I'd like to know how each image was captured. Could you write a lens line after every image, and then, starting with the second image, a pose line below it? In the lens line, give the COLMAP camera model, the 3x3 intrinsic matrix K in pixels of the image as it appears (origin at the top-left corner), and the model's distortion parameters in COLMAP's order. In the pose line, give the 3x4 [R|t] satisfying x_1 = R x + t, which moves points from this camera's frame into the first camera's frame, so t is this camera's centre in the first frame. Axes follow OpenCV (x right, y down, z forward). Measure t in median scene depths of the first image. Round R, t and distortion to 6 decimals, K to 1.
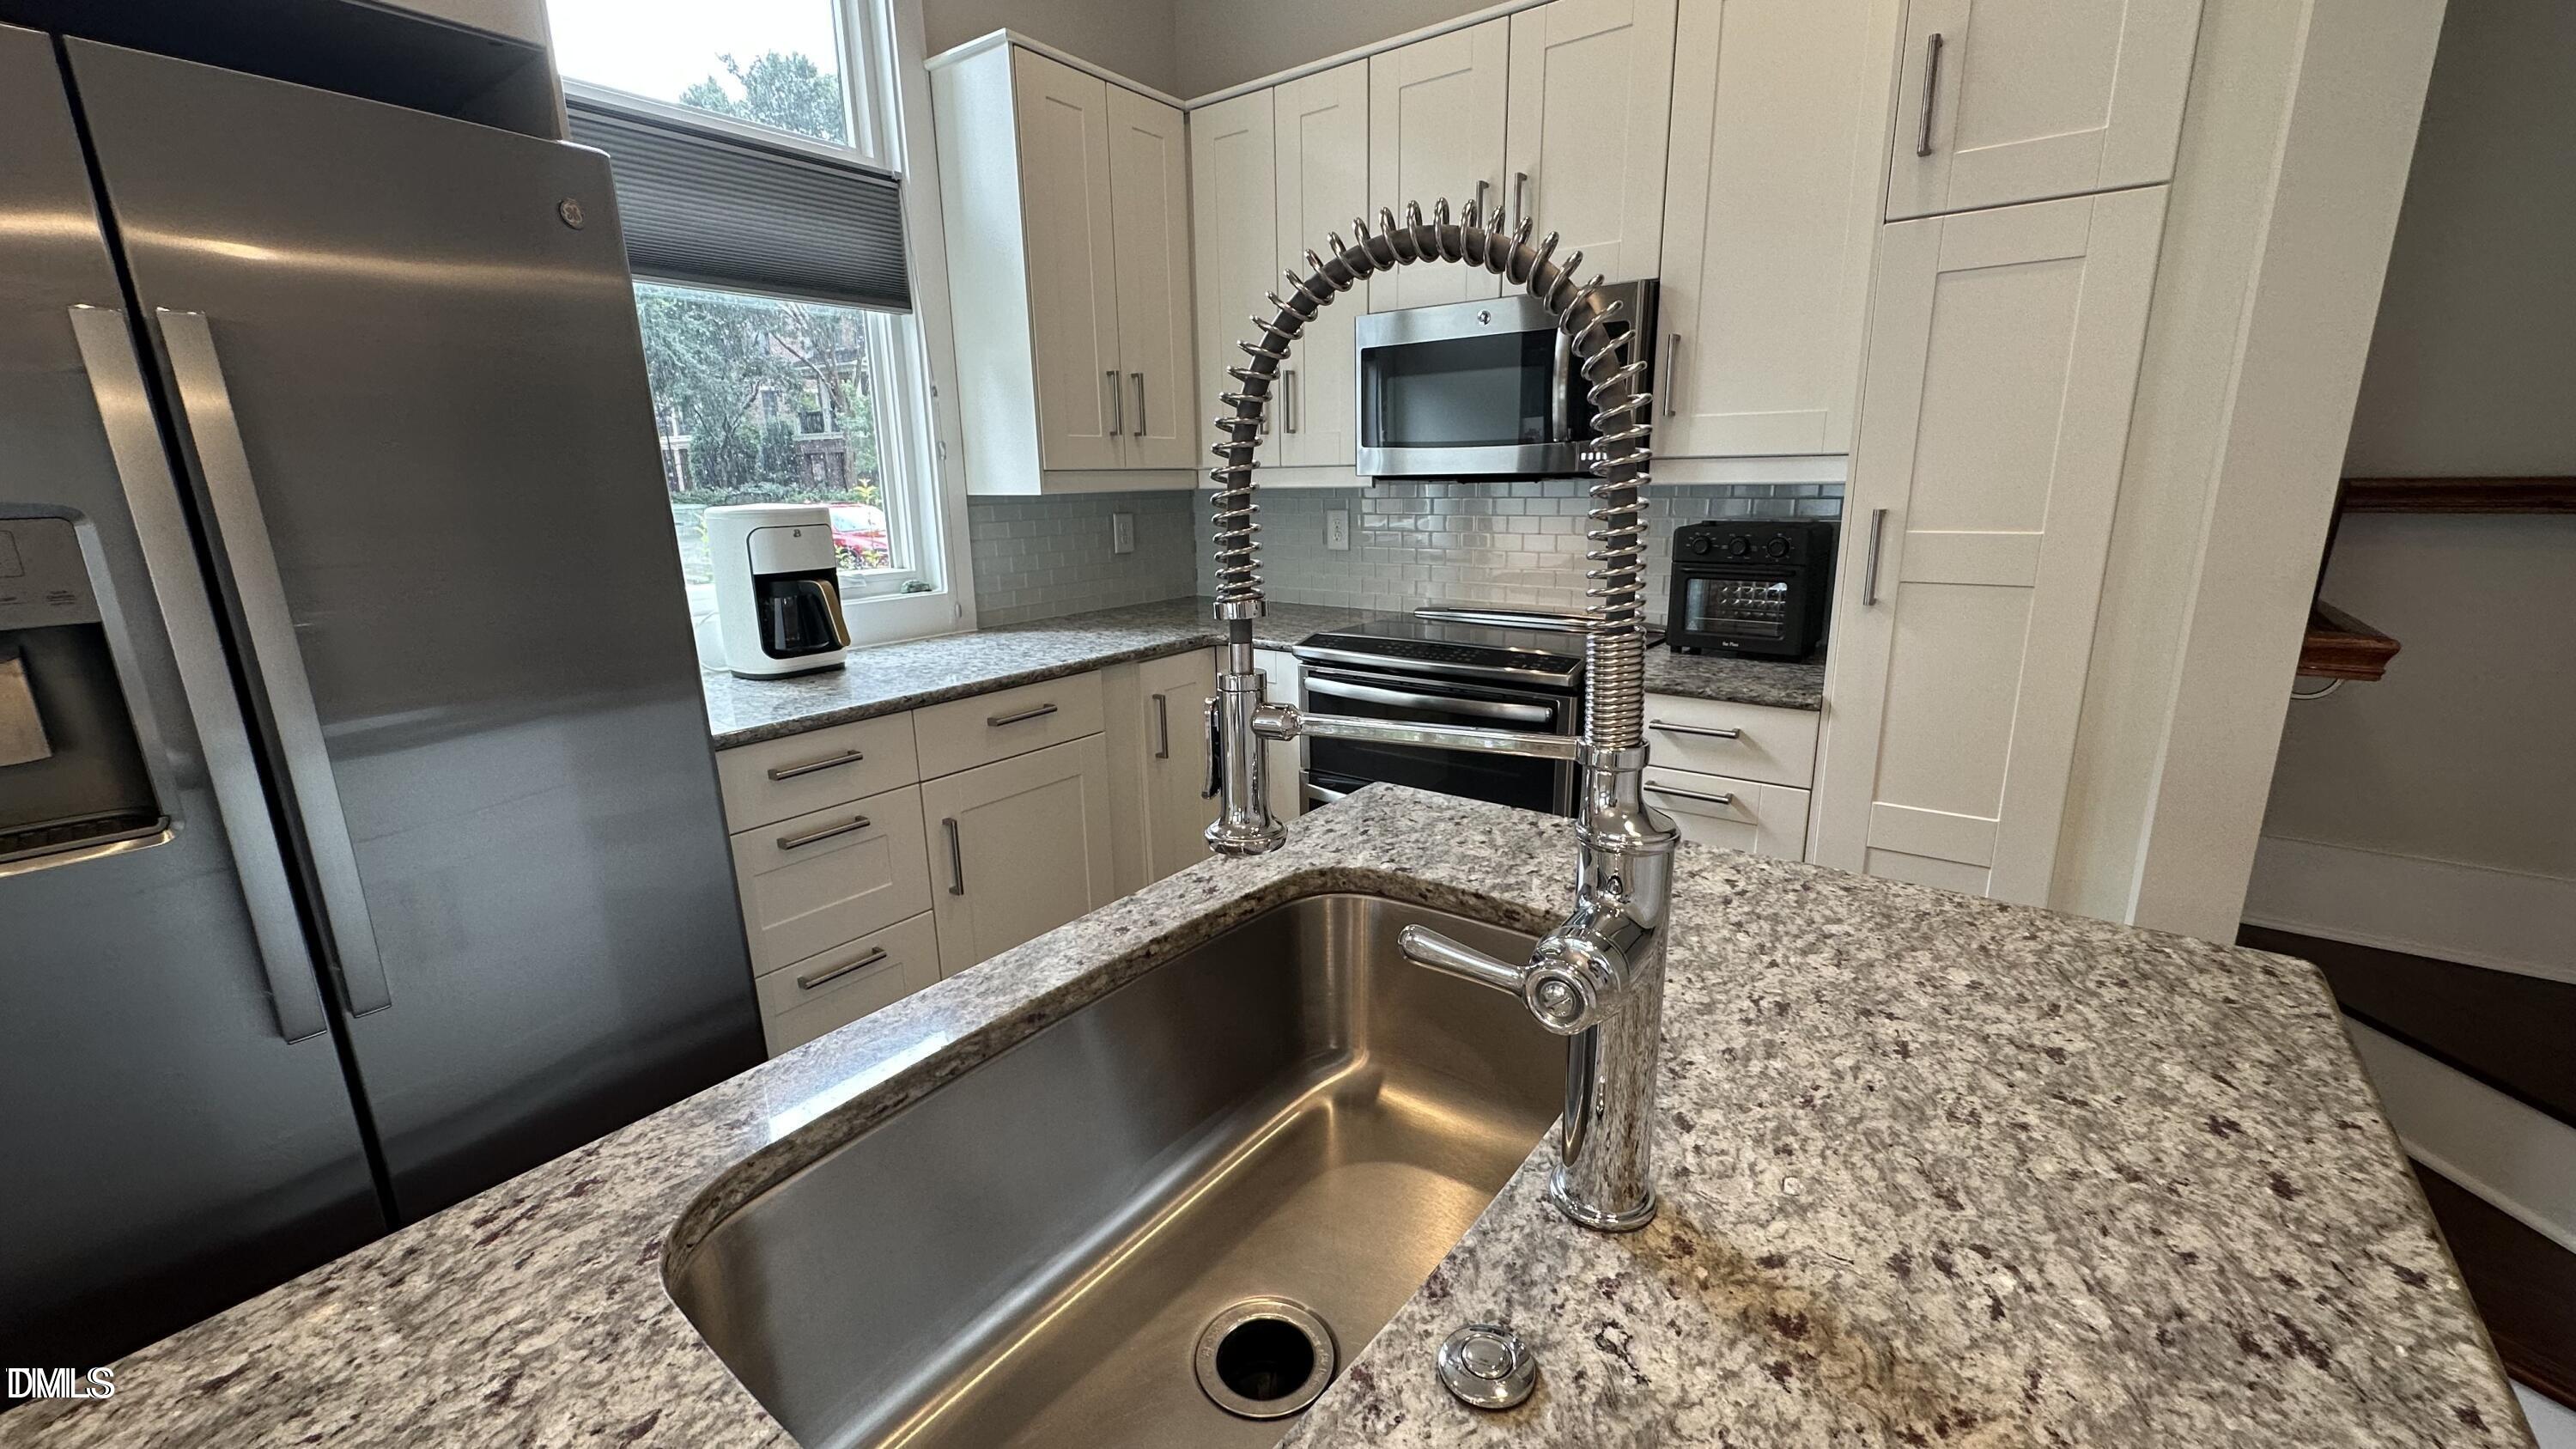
lens RADIAL K [[1023.8, 0, 1294.3], [0, 1023.8, 726.1], [0, 0, 1]] dist [0.000008, -0.000227]
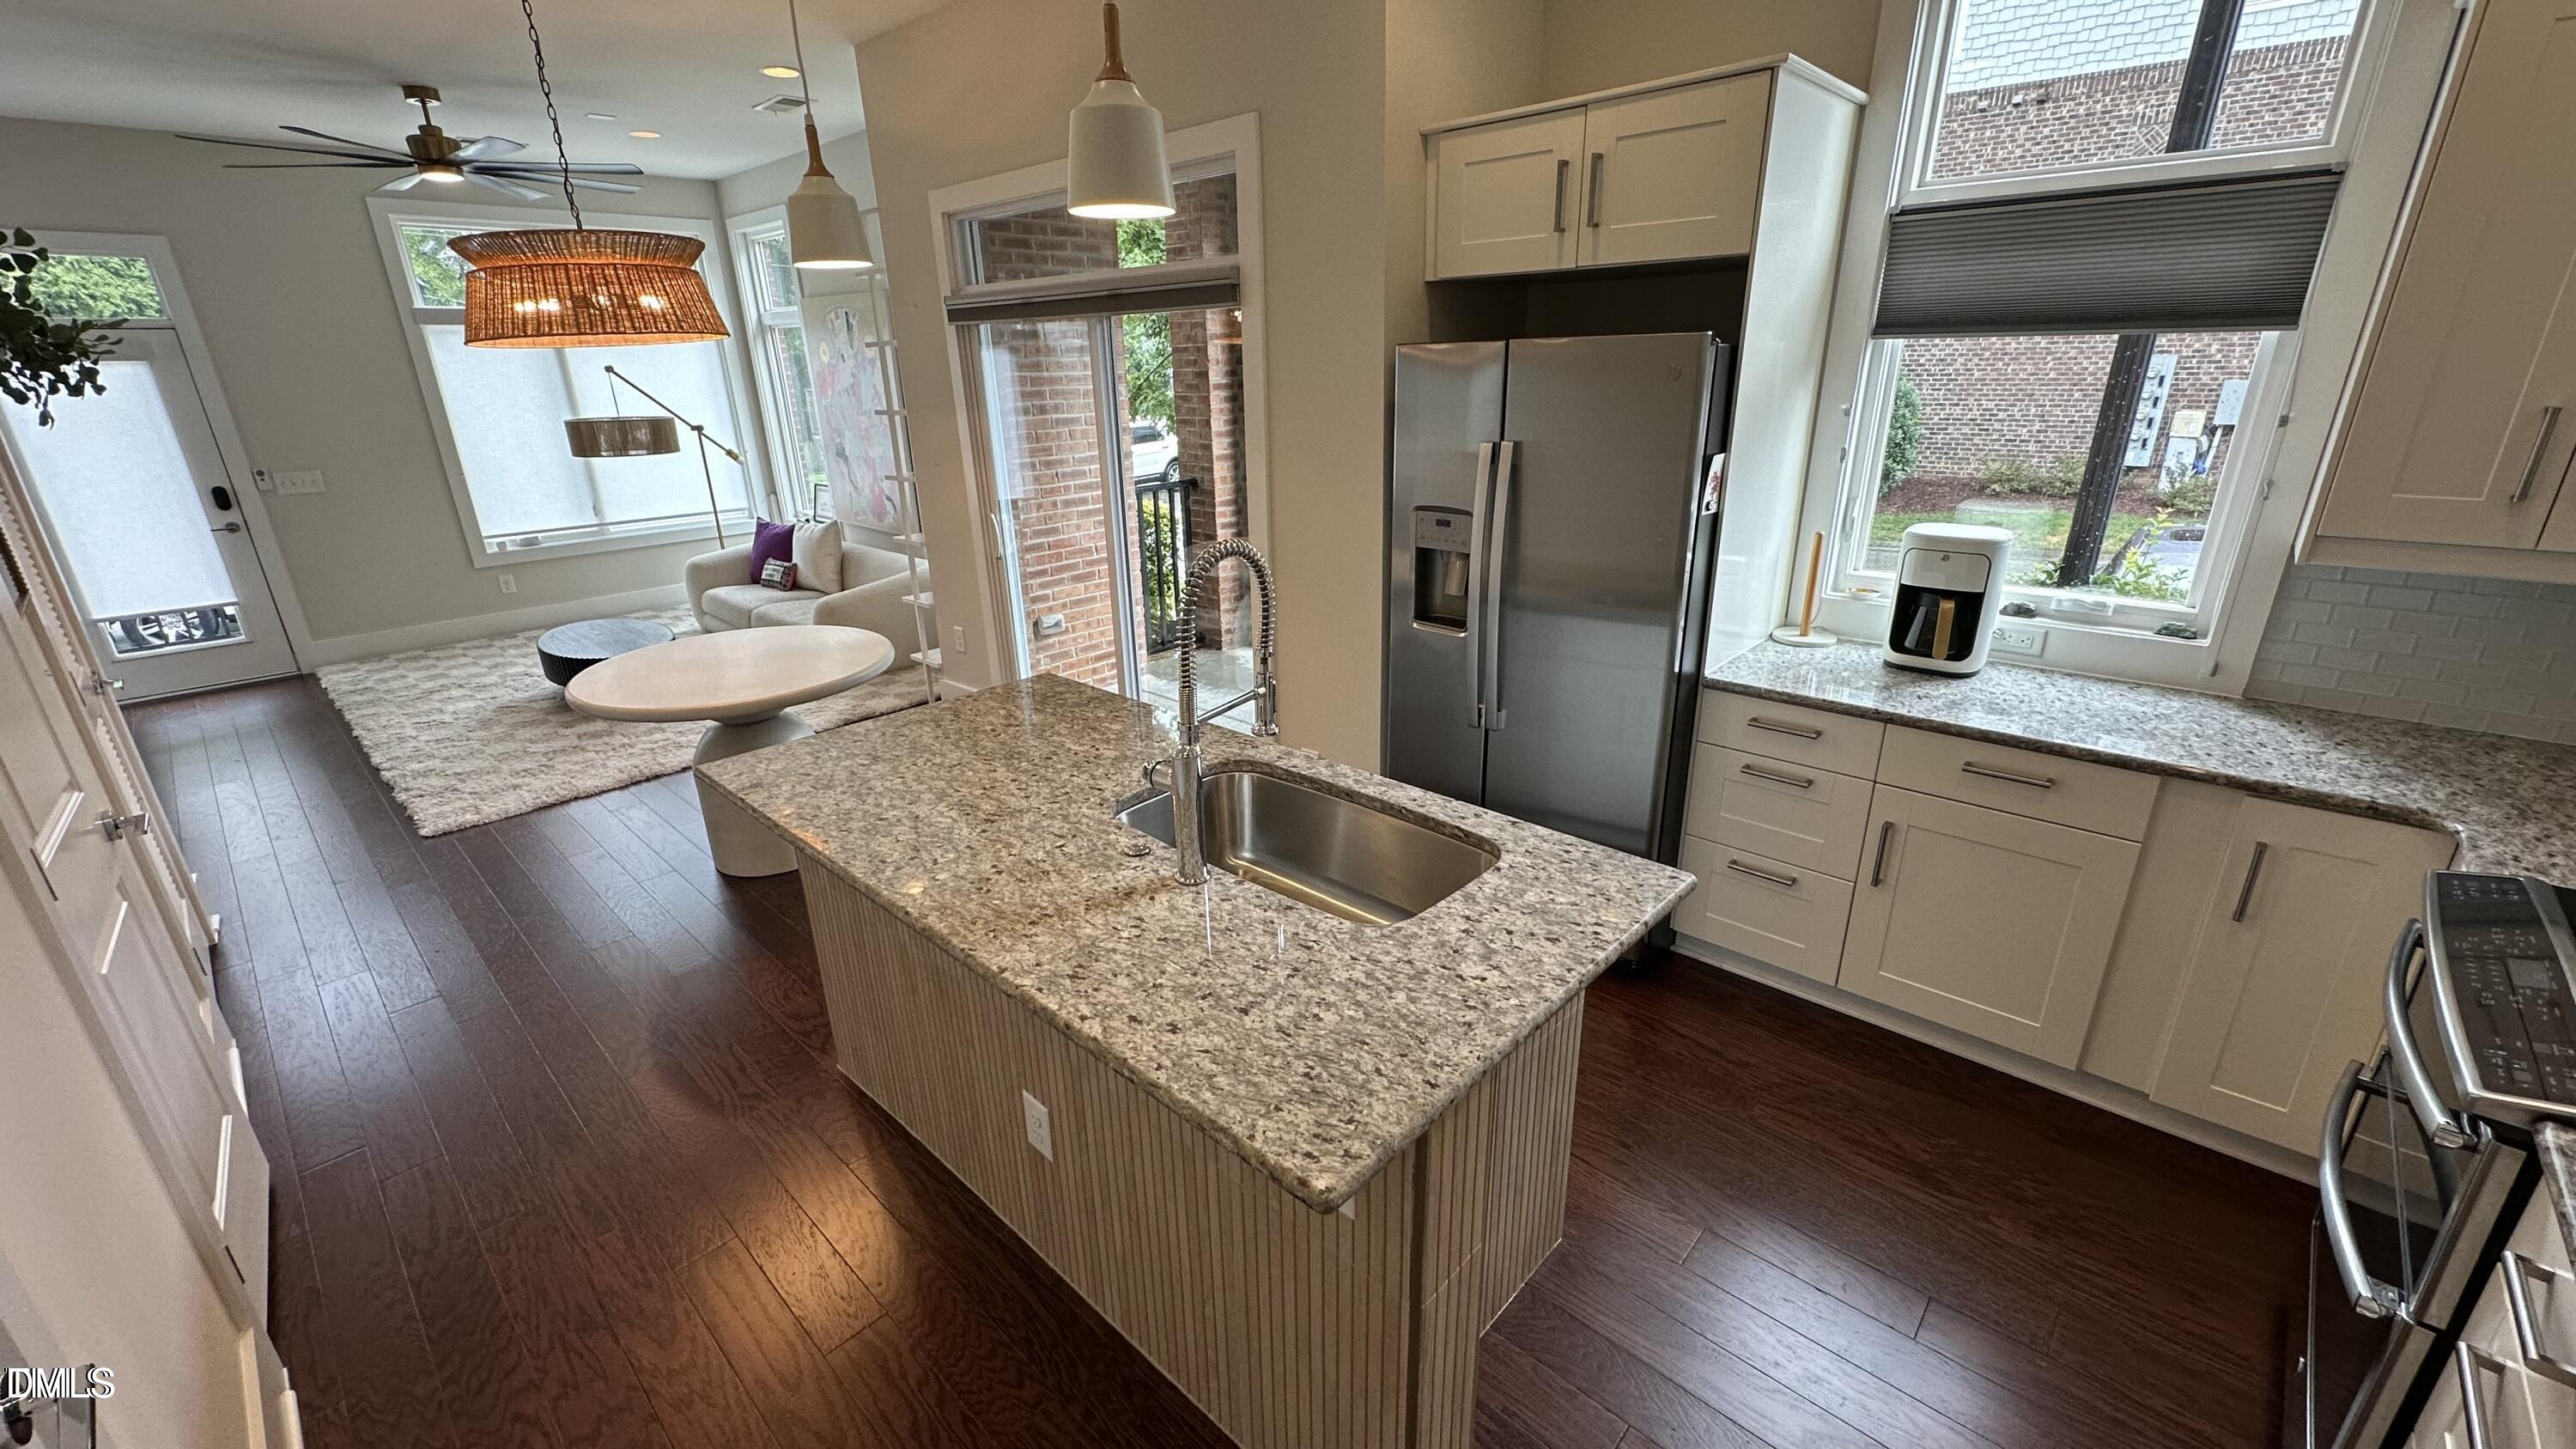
lens RADIAL K [[1023.8, 0, 1290.1], [0, 1023.8, 726.0], [0, 0, 1]] dist [0.000008, -0.000227]
pose [[-0.107633, 0.357359, -0.927744, 0.891971], [-0.217514, 0.902093, 0.372714, -0.337658], [0.970105, 0.241914, -0.019364, 0.388212]]
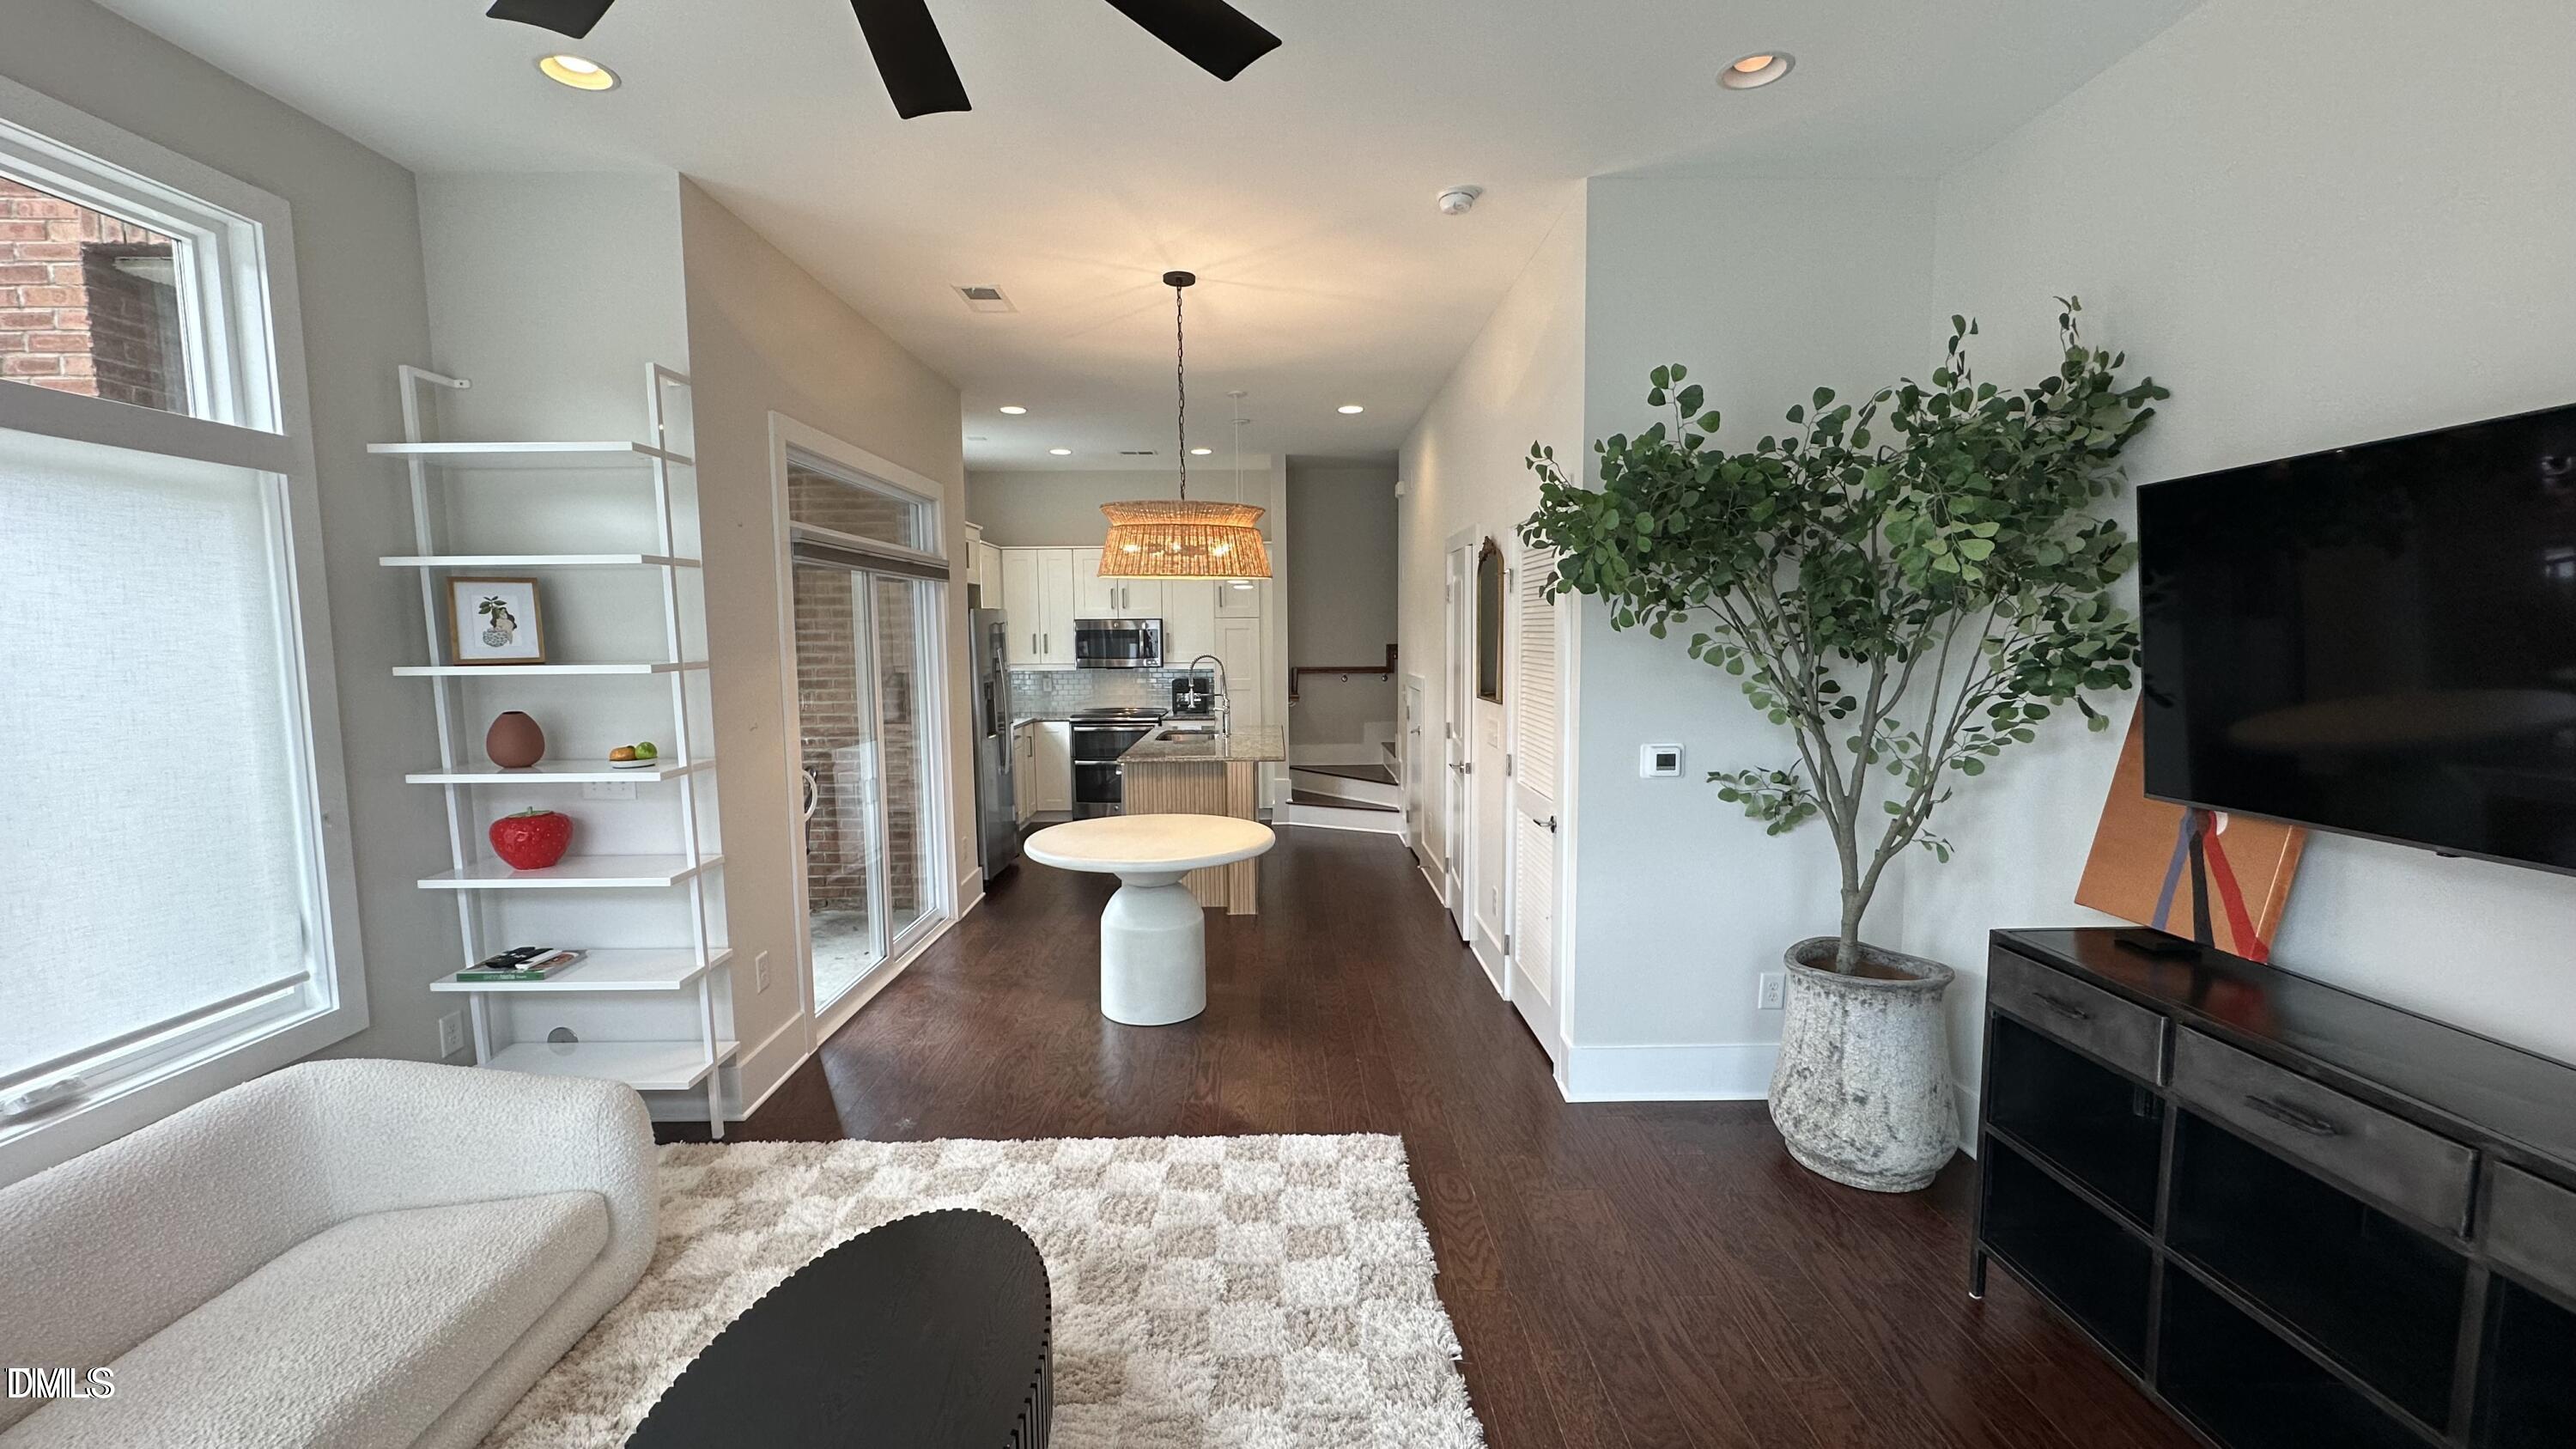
lens RADIAL K [[1023.8, 0, 1298.2], [0, 1023.8, 727.5], [0, 0, 1]] dist [0.000008, -0.000227]
pose [[0.786146, -0.045936, 0.616331, -1.984321], [0.144050, 0.983388, -0.110446, 0.573812], [-0.601019, 0.175609, 0.779703, -2.734775]]
